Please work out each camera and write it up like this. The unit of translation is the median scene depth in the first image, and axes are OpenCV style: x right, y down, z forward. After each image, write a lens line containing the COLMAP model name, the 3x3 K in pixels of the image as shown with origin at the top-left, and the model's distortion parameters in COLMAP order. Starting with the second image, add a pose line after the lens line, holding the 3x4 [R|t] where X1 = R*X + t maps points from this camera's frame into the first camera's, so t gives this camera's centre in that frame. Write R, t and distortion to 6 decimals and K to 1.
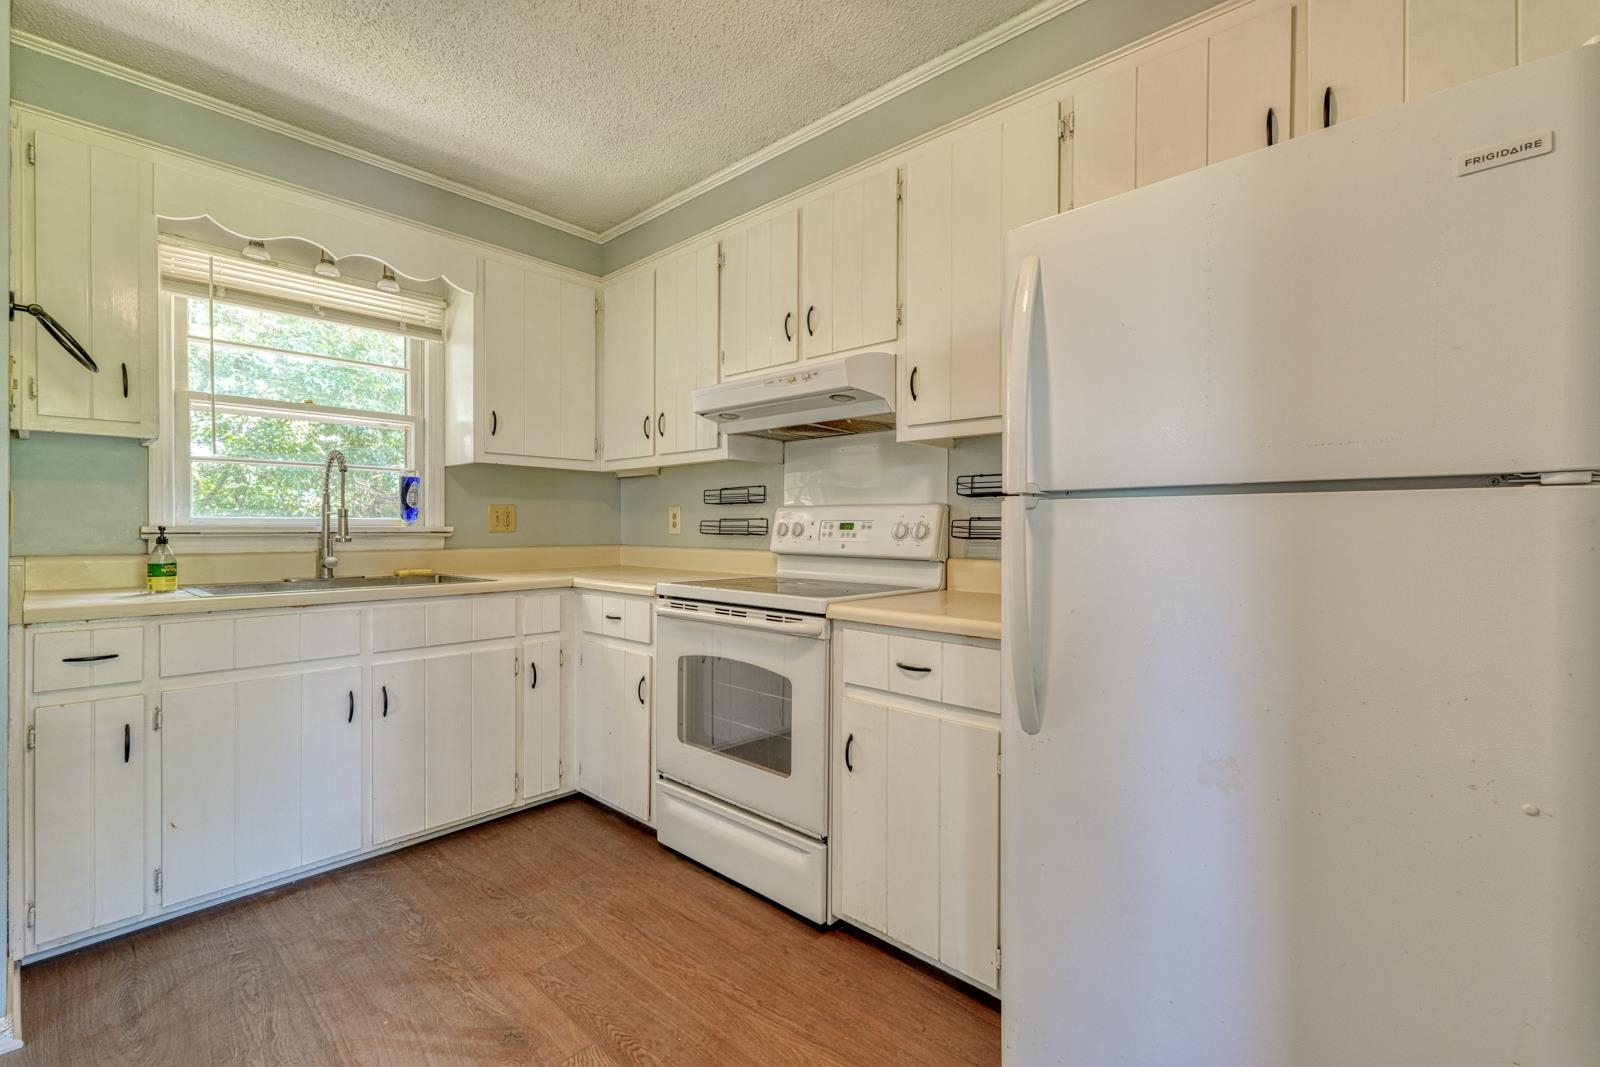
lens RADIAL K [[702.4, 0, 802.1], [0, 702.4, 533.0], [0, 0, 1]] dist [-0.000865, 0.004052]
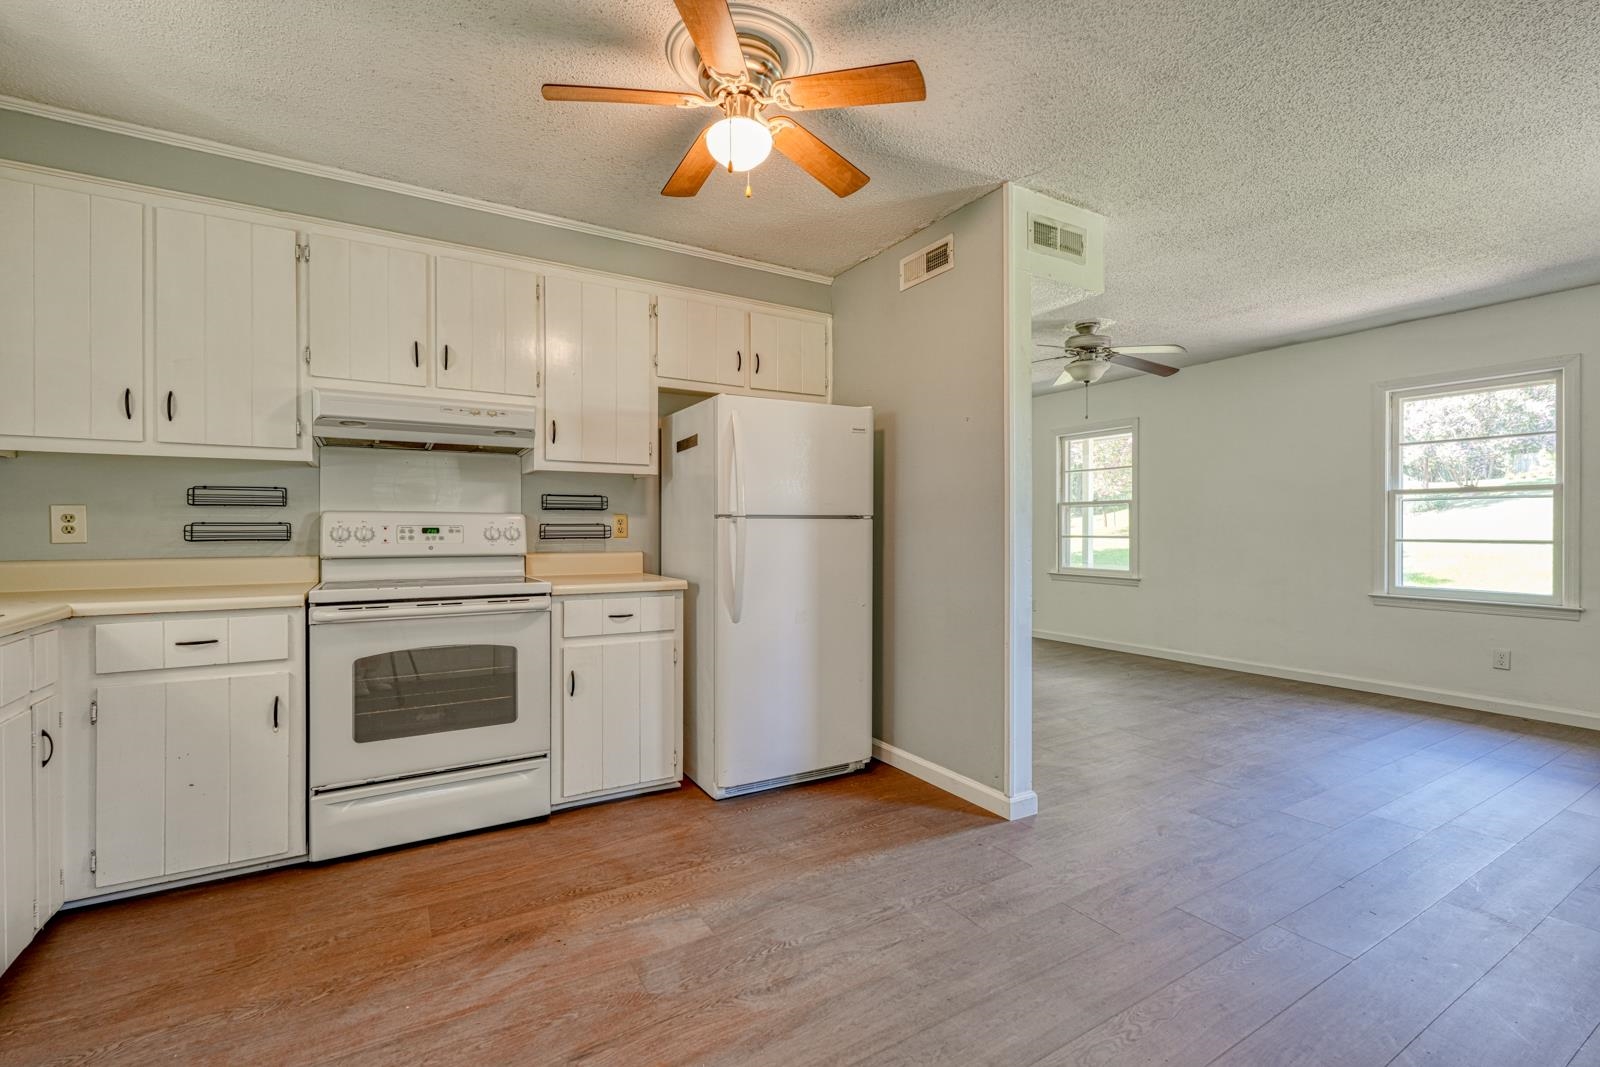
lens RADIAL K [[702.4, 0, 804.5], [0, 702.4, 530.8], [0, 0, 1]] dist [-0.000865, 0.004052]
pose [[0.276565, -0.005336, 0.960980, -0.985962], [0.010931, 0.999937, 0.002407, -0.005967], [-0.960933, 0.009839, 0.276606, 0.094616]]
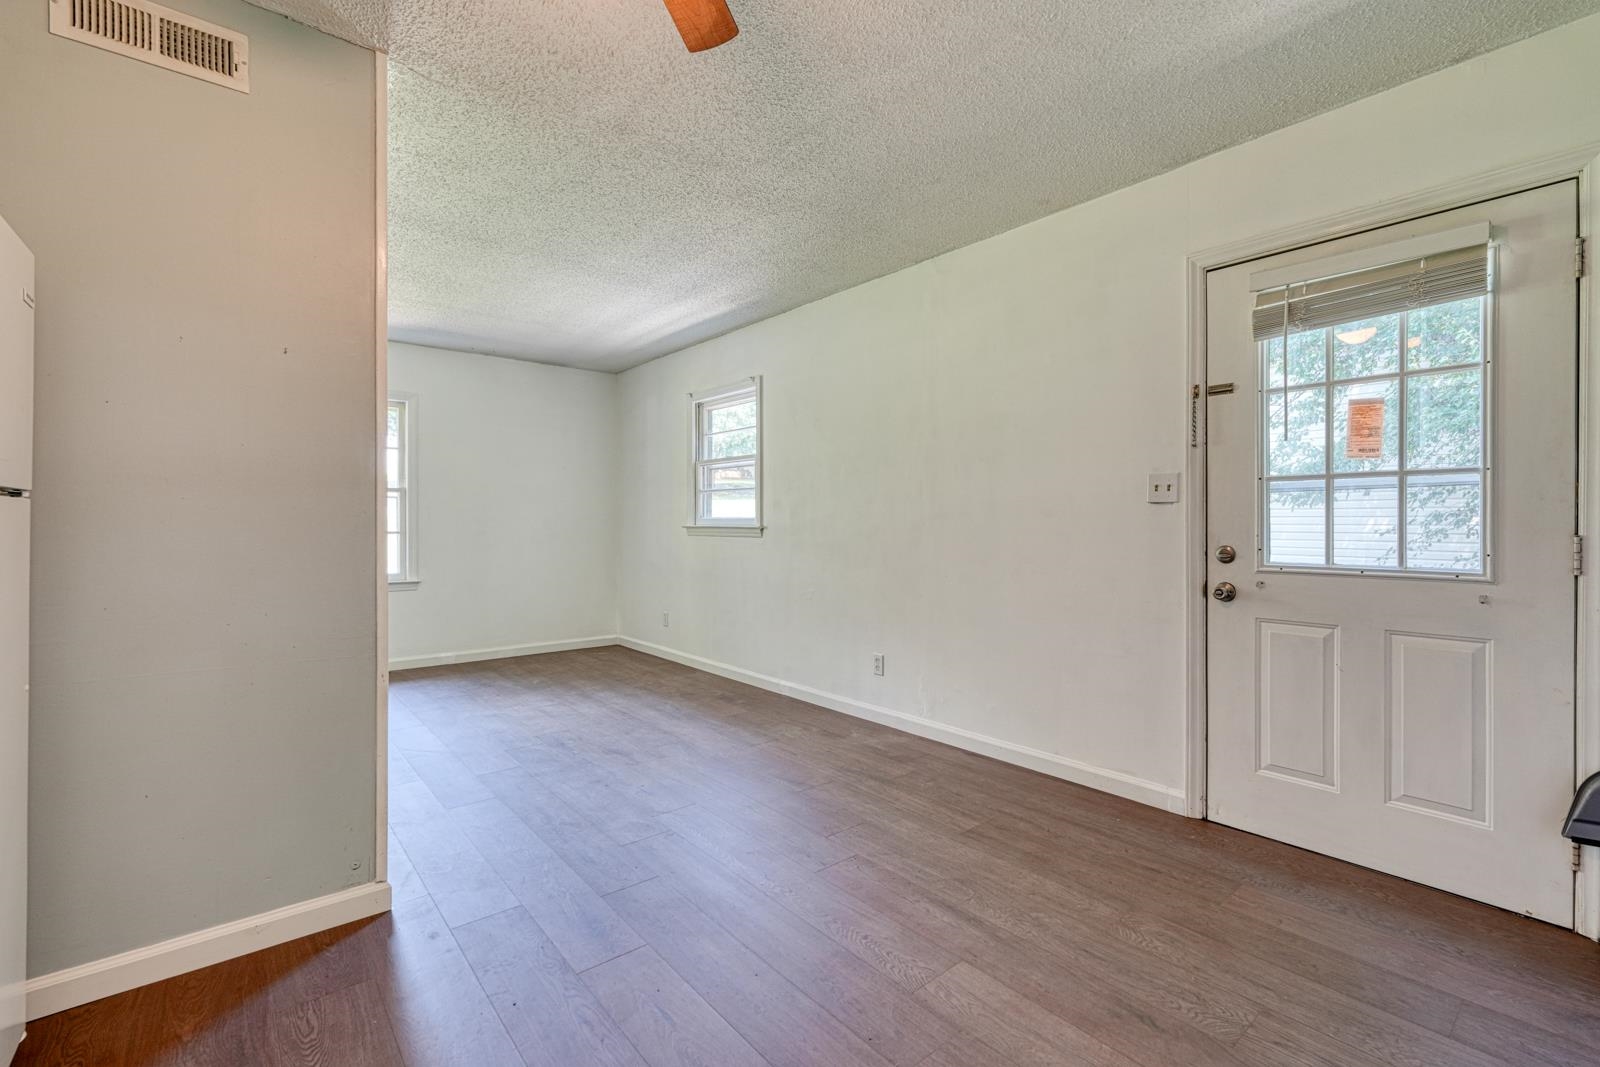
lens RADIAL K [[702.4, 0, 806.1], [0, 702.4, 523.8], [0, 0, 1]] dist [-0.000865, 0.004052]
pose [[-0.992133, -0.003083, 0.125151, -0.387245], [-0.001584, 0.999926, 0.012075, -0.010184], [-0.125179, 0.011782, -0.992064, 0.901635]]
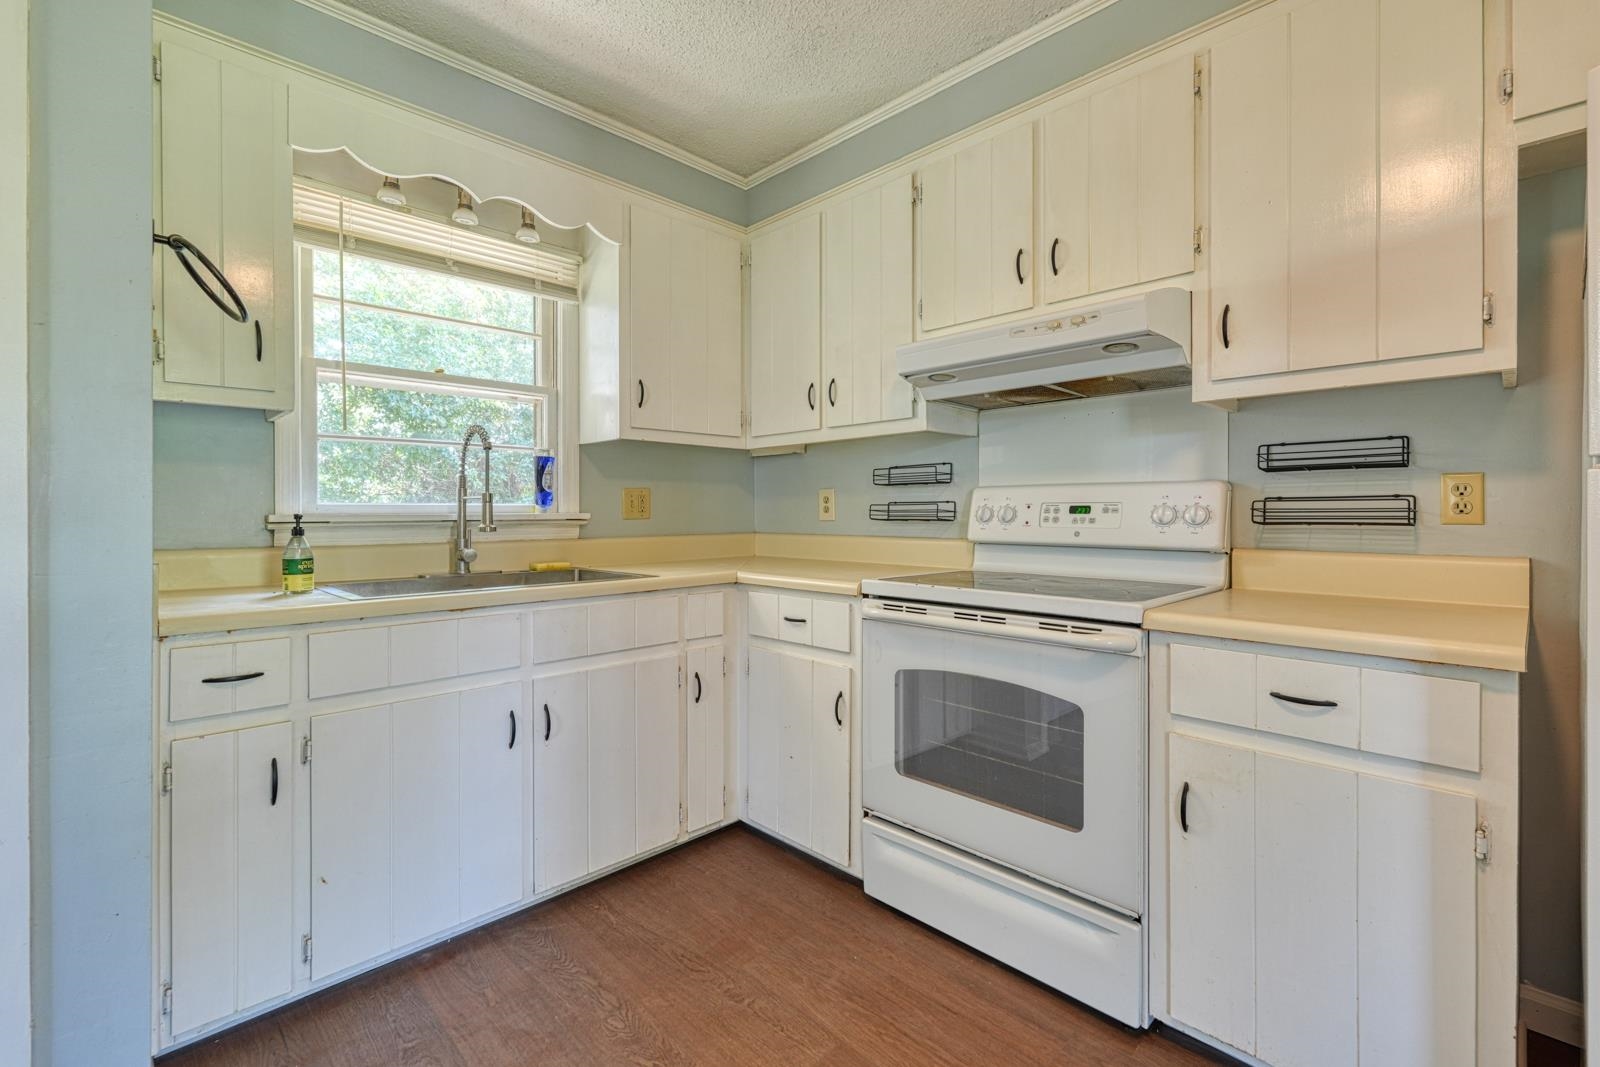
lens RADIAL K [[702.4, 0, 799.2], [0, 702.4, 516.4], [0, 0, 1]] dist [-0.000865, 0.004052]
pose [[0.998666, -0.005642, -0.051324, -0.249947], [0.005503, 0.999981, -0.002850, -0.001496], [0.051339, 0.002564, 0.998678, 0.178347]]
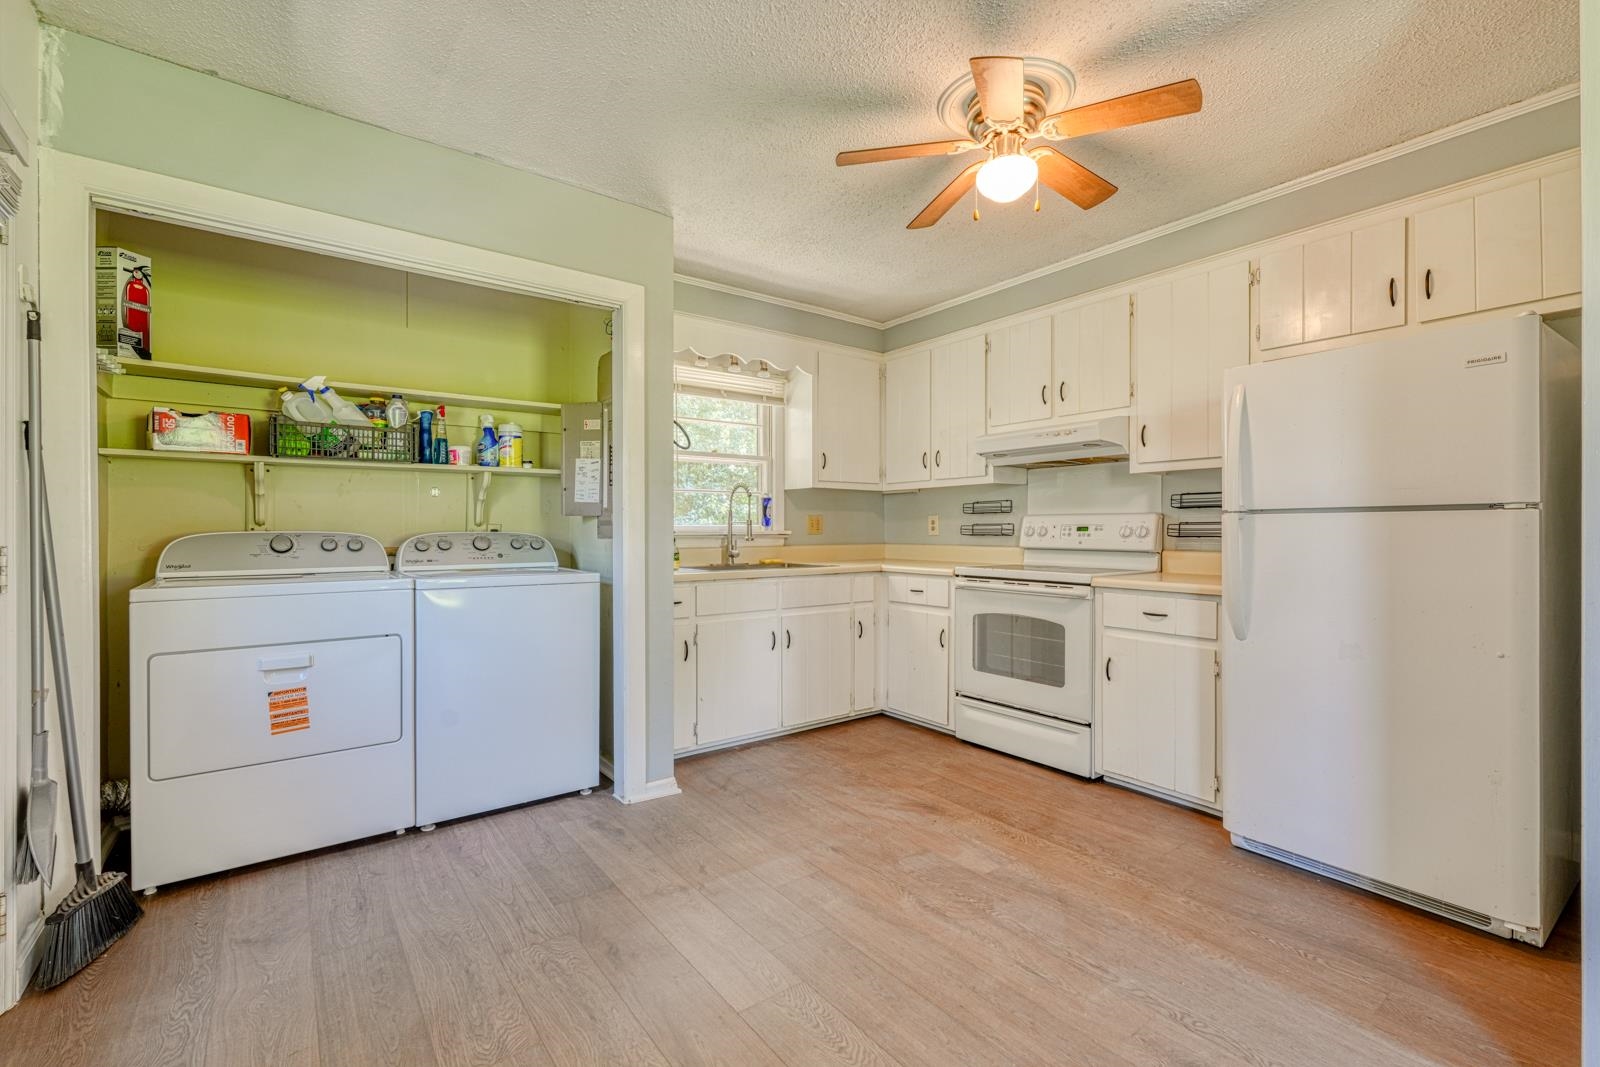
lens RADIAL K [[702.4, 0, 801.8], [0, 702.4, 532.5], [0, 0, 1]] dist [-0.000865, 0.004052]
pose [[0.982955, -0.004335, -0.183793, -0.266367], [0.003417, 0.999980, -0.005314, 0.003714], [0.183813, 0.004595, 0.982951, -0.585338]]
